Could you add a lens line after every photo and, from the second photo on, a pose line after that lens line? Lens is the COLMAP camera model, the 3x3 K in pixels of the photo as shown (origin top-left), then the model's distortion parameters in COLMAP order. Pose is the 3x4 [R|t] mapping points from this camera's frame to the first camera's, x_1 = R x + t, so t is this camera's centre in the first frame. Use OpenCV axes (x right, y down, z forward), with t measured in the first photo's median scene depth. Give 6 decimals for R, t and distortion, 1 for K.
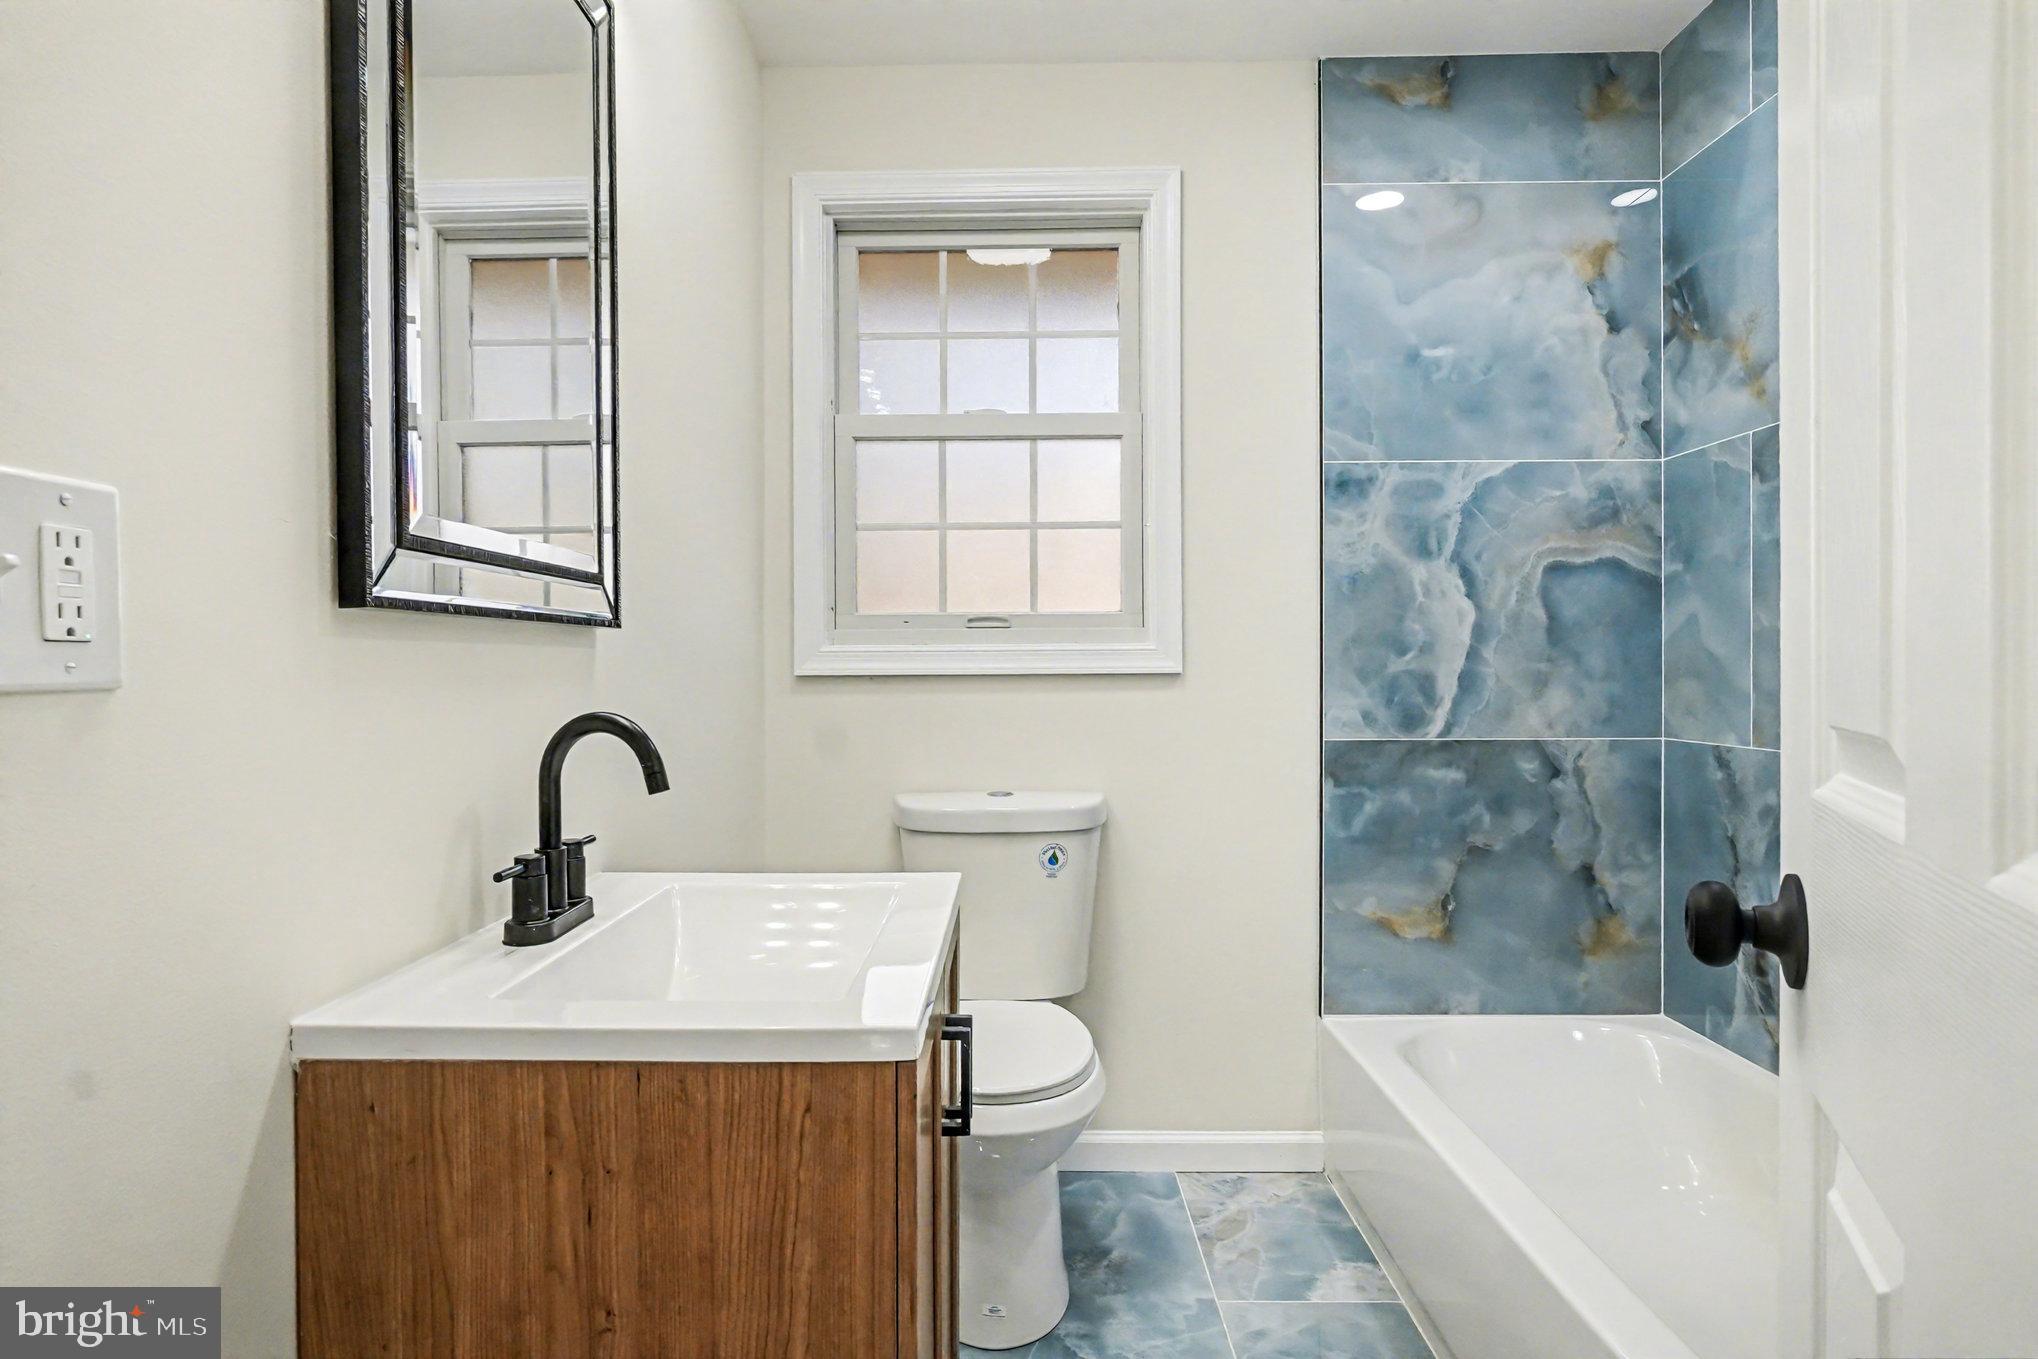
lens RADIAL K [[1080.0, 0, 1011.9], [0, 1080.0, 674.7], [0, 0, 1]] dist [-0.007585, 0.001834]
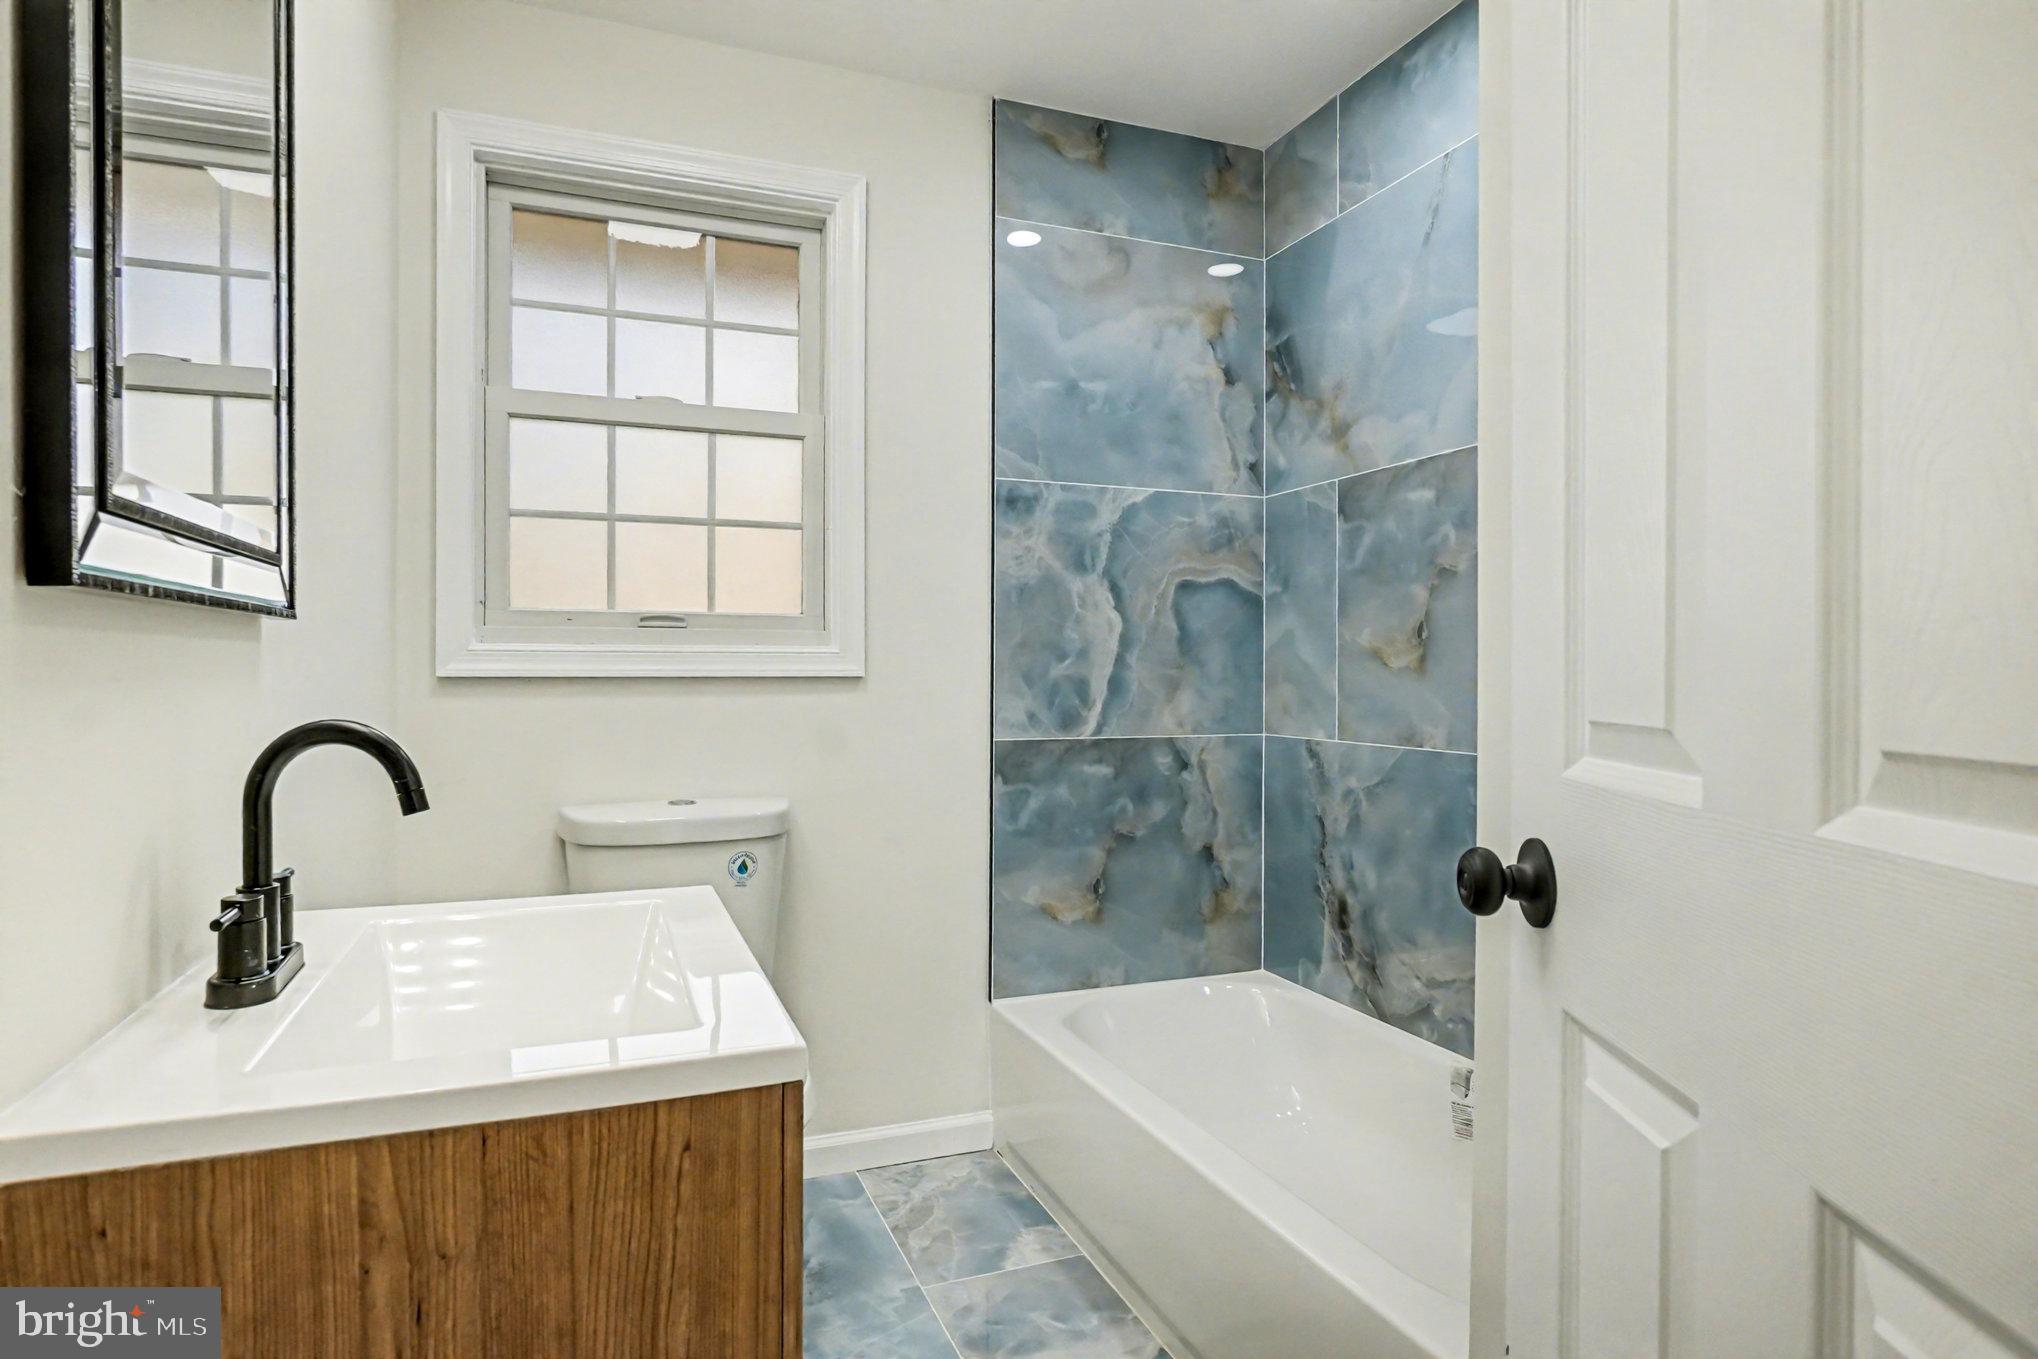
lens RADIAL K [[1080.0, 0, 982.1], [0, 1080.0, 673.9], [0, 0, 1]] dist [-0.007585, 0.001834]
pose [[0.929541, 0.006825, 0.368657, -0.116285], [-0.005697, 0.999975, -0.004148, -0.000122], [-0.368676, 0.001756, 0.929556, 0.018504]]
